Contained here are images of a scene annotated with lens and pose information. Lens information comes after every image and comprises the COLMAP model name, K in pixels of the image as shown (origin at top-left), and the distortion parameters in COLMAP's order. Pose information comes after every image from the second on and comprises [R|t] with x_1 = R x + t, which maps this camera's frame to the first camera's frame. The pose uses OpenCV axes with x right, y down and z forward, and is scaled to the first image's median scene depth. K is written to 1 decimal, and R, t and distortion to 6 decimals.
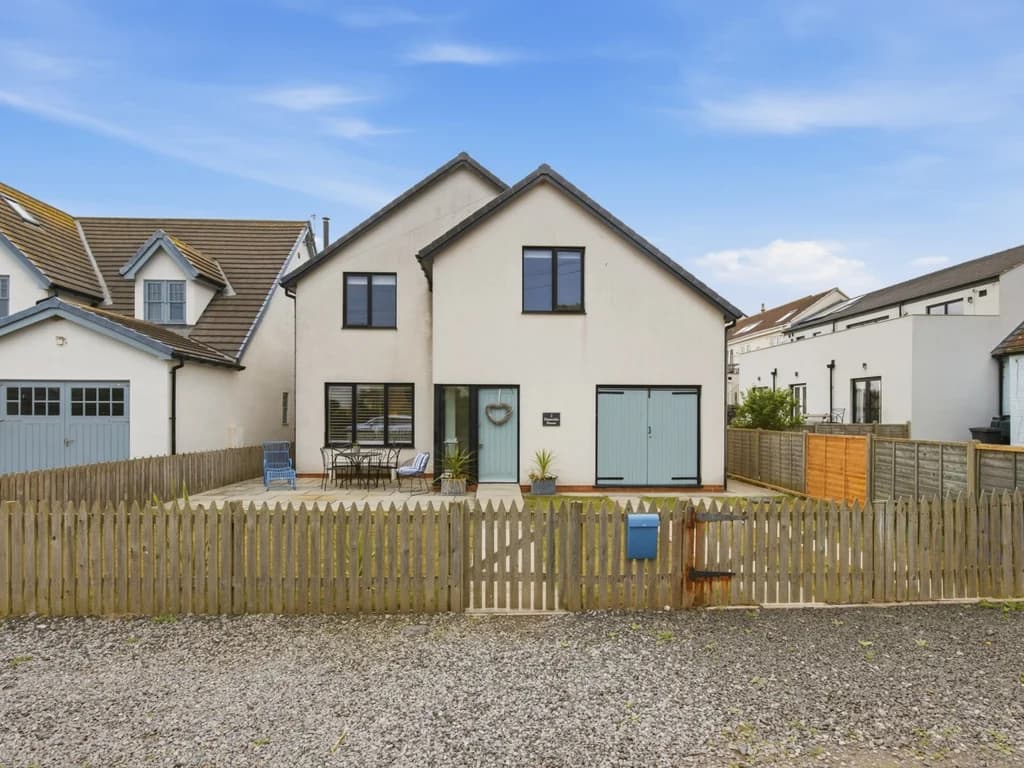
lens RADIAL K [[557.3, 0, 526.4], [0, 557.3, 413.1], [0, 0, 1]] dist [-0.000048, -0.000088]
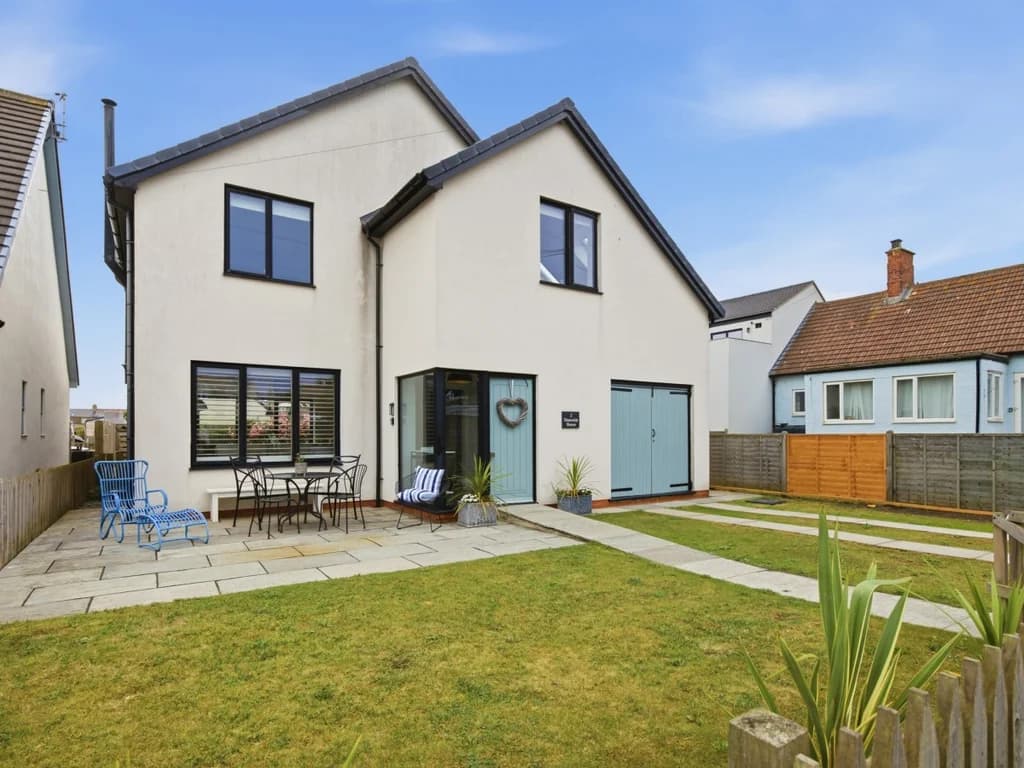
lens RADIAL K [[553.0, 0, 513.5], [0, 553.0, 430.9], [0, 0, 1]] dist [-0.001575, -0.000499]
pose [[0.854061, -0.003970, 0.520158, -0.429639], [0.005748, 0.999982, -0.001804, 0.027317], [-0.520142, 0.004531, 0.854068, 0.357338]]
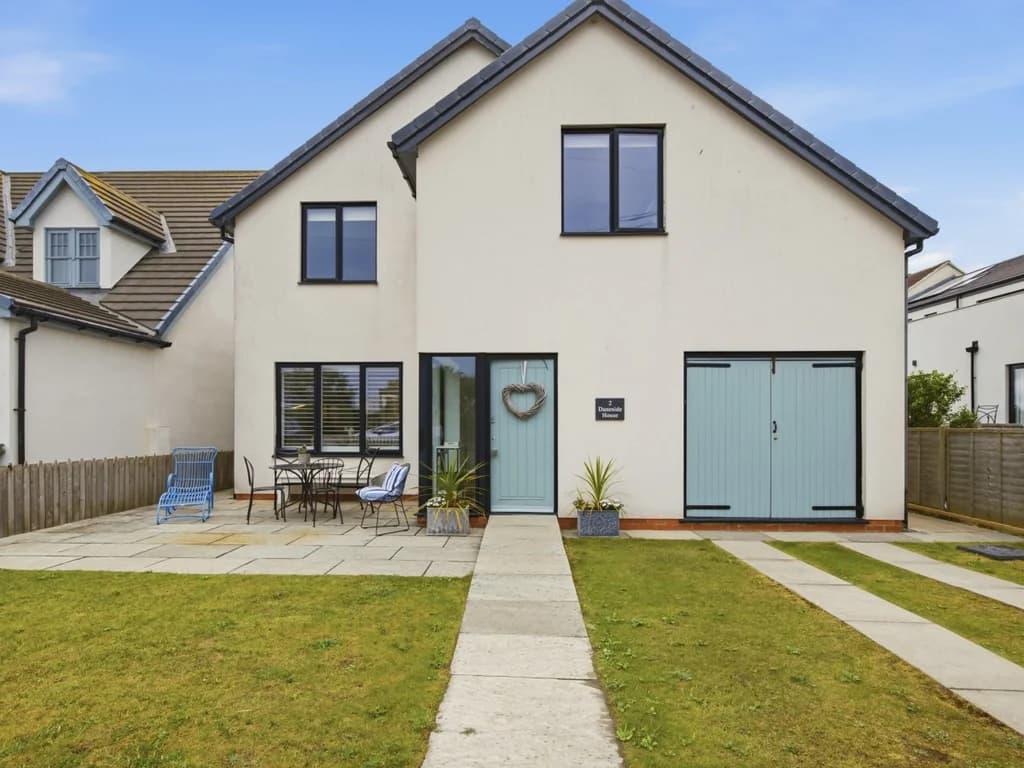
lens RADIAL K [[545.1, 0, 524.3], [0, 545.1, 424.5], [0, 0, 1]] dist [0.000715, 0.000293]
pose [[0.997707, -0.002562, -0.067633, -0.007970], [0.002474, 0.999996, -0.001390, 0.027778], [0.067637, 0.001220, 0.997709, 0.394132]]
